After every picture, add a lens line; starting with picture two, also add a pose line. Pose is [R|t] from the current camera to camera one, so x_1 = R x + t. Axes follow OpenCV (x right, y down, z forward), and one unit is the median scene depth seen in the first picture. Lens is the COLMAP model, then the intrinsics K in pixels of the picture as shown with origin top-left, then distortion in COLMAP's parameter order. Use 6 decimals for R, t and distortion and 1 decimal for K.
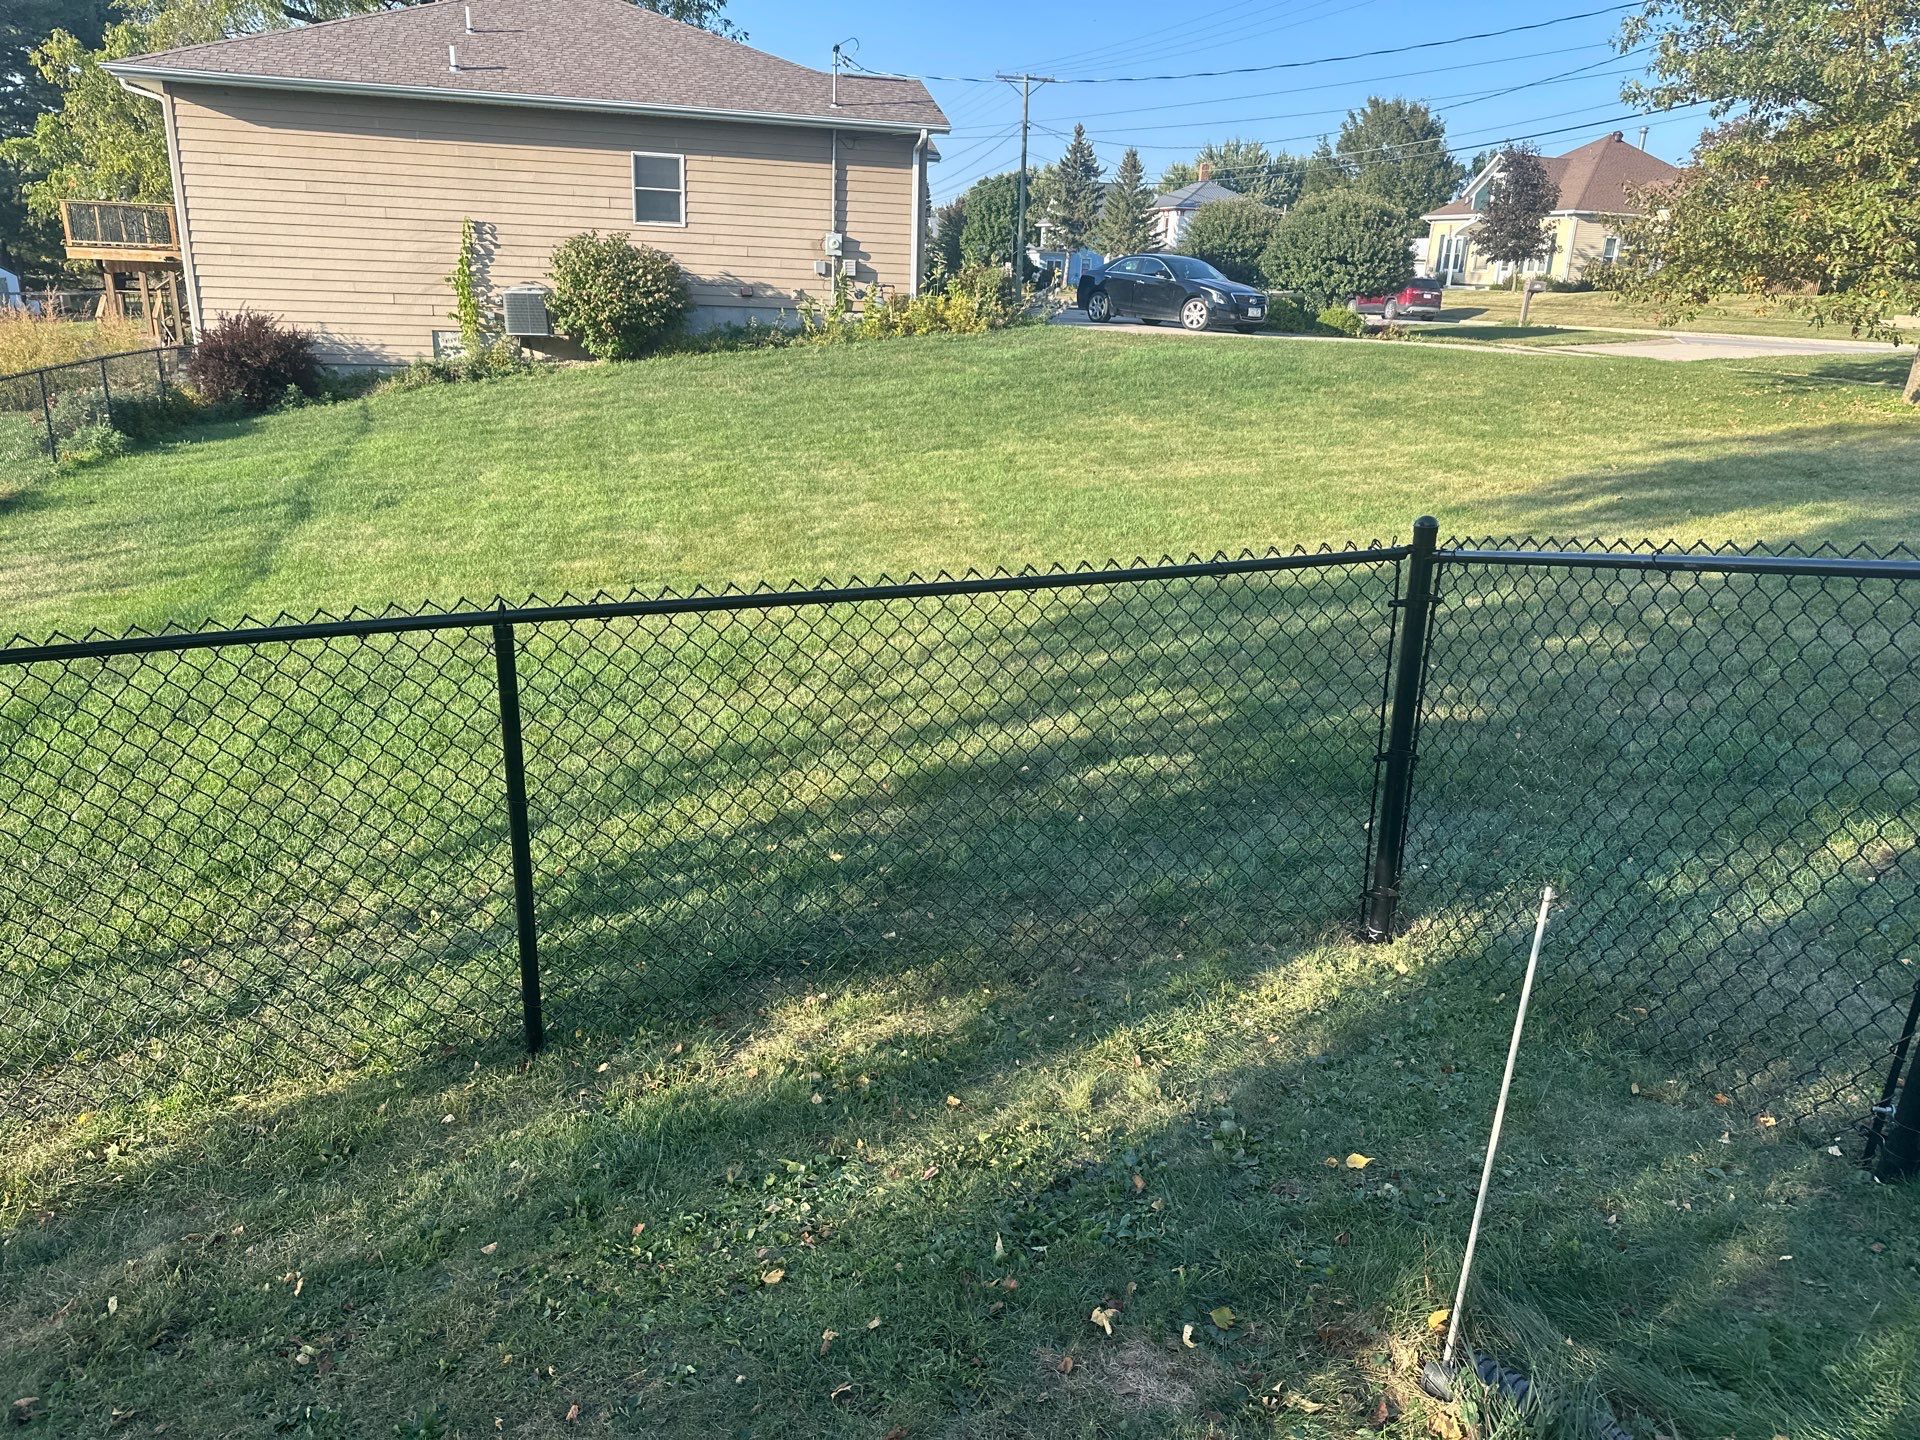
lens RADIAL K [[1331.8, 0, 960.0], [0, 1331.8, 720.0], [0, 0, 1]] dist [0.055667, -0.090514]
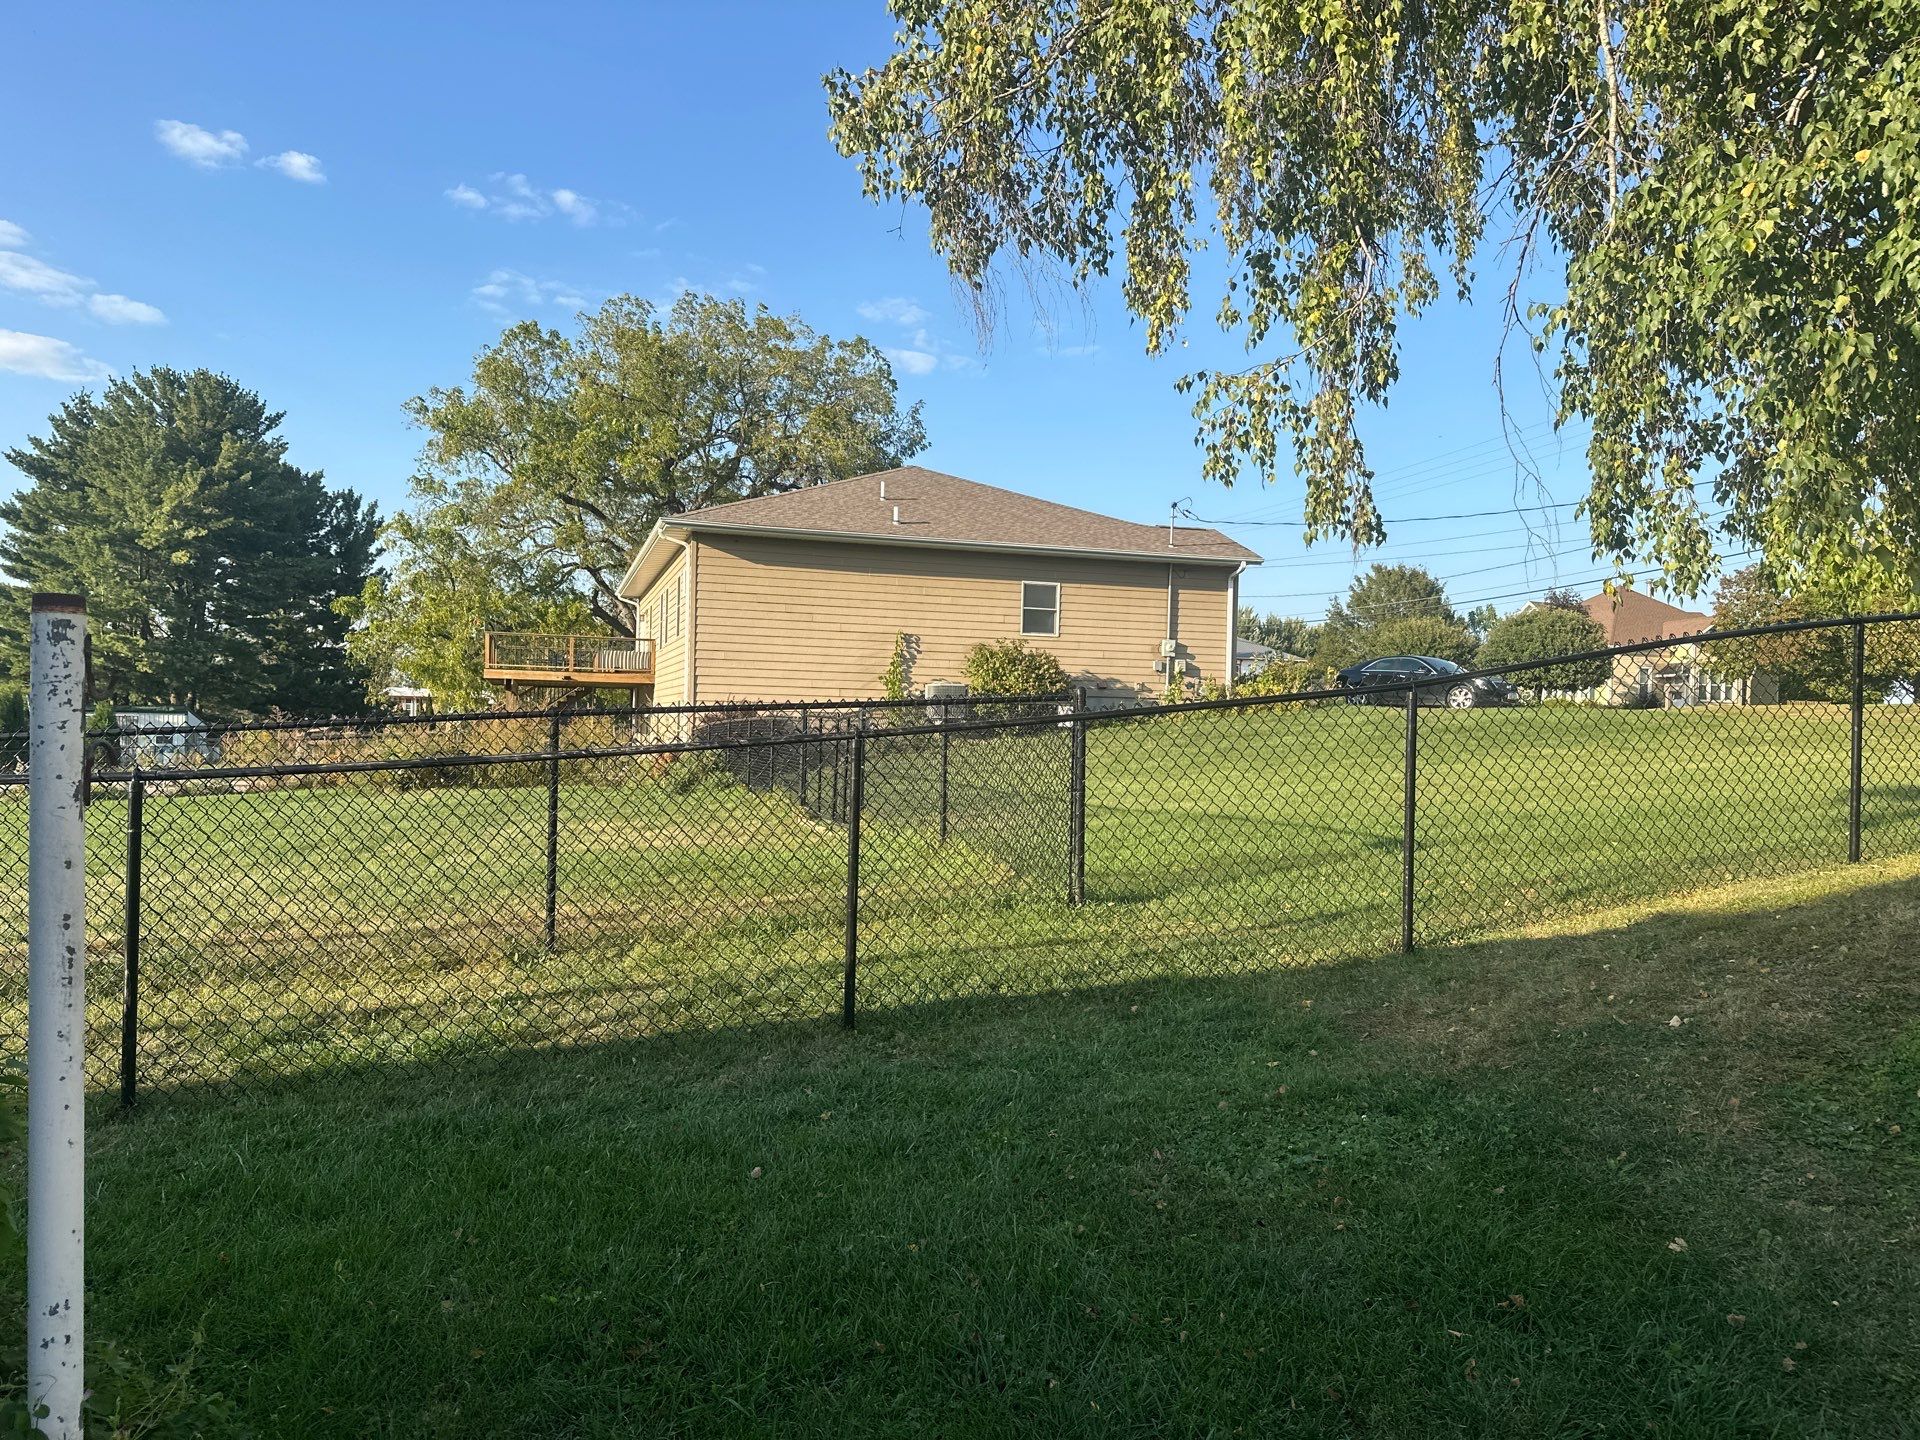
lens RADIAL K [[1331.8, 0, 960.0], [0, 1331.8, 720.0], [0, 0, 1]] dist [0.055667, -0.090514]
pose [[0.999755, -0.019536, 0.010448, -0.304881], [0.021865, 0.946012, -0.323394, 0.101365], [-0.003566, 0.323543, 0.946207, -0.140531]]
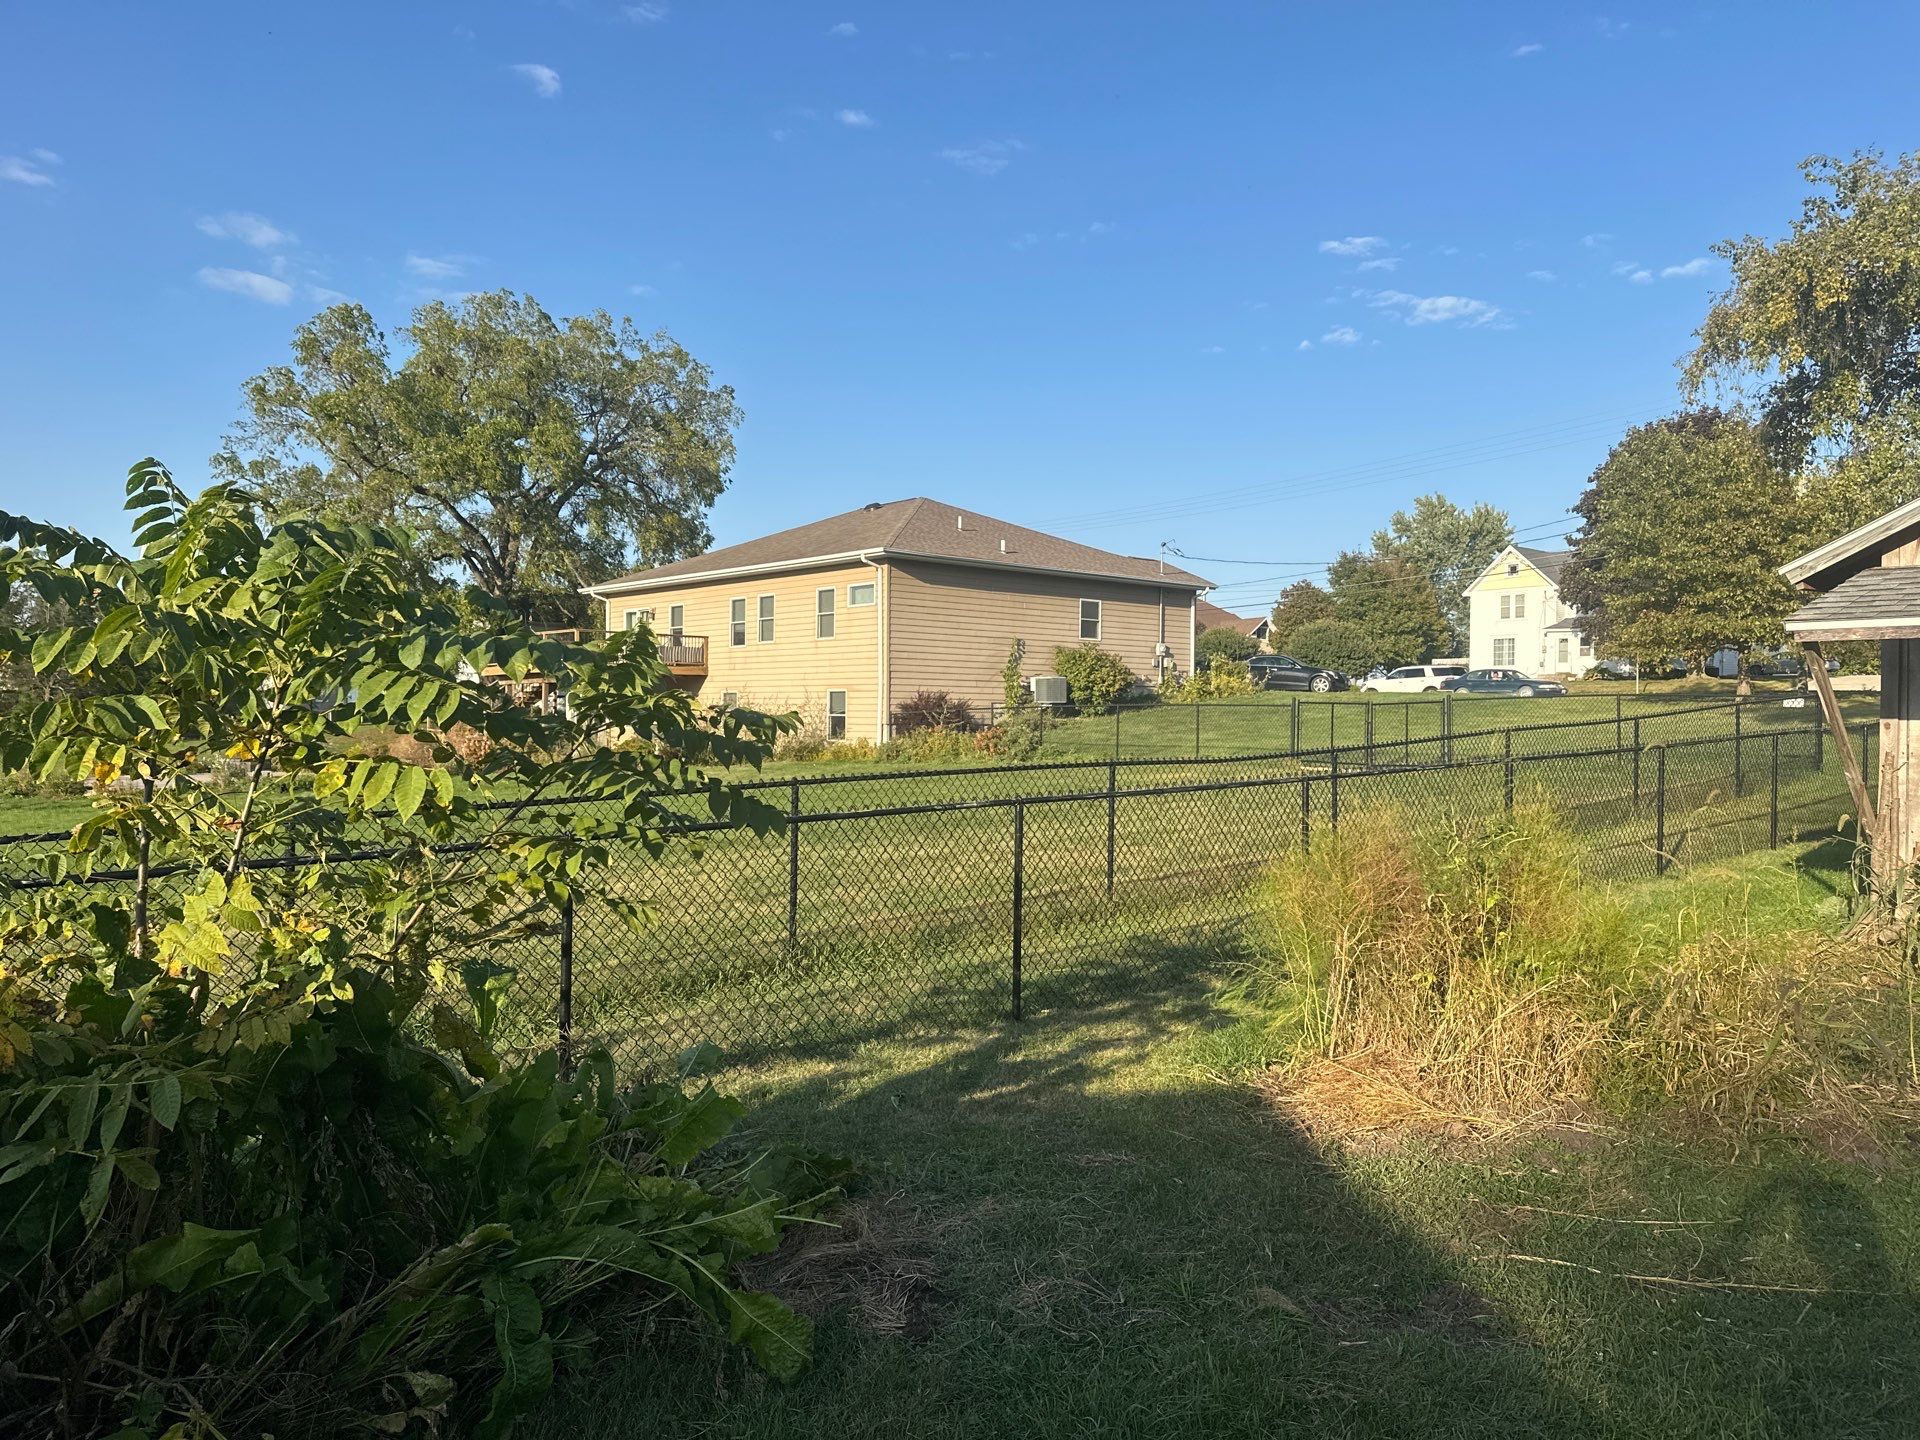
lens RADIAL K [[1331.8, 0, 960.0], [0, 1331.8, 720.0], [0, 0, 1]] dist [0.055667, -0.090514]
pose [[0.908927, -0.035946, 0.415404, -1.034441], [0.161324, 0.949002, -0.270868, 0.141744], [-0.384483, 0.313213, 0.868372, -0.328776]]
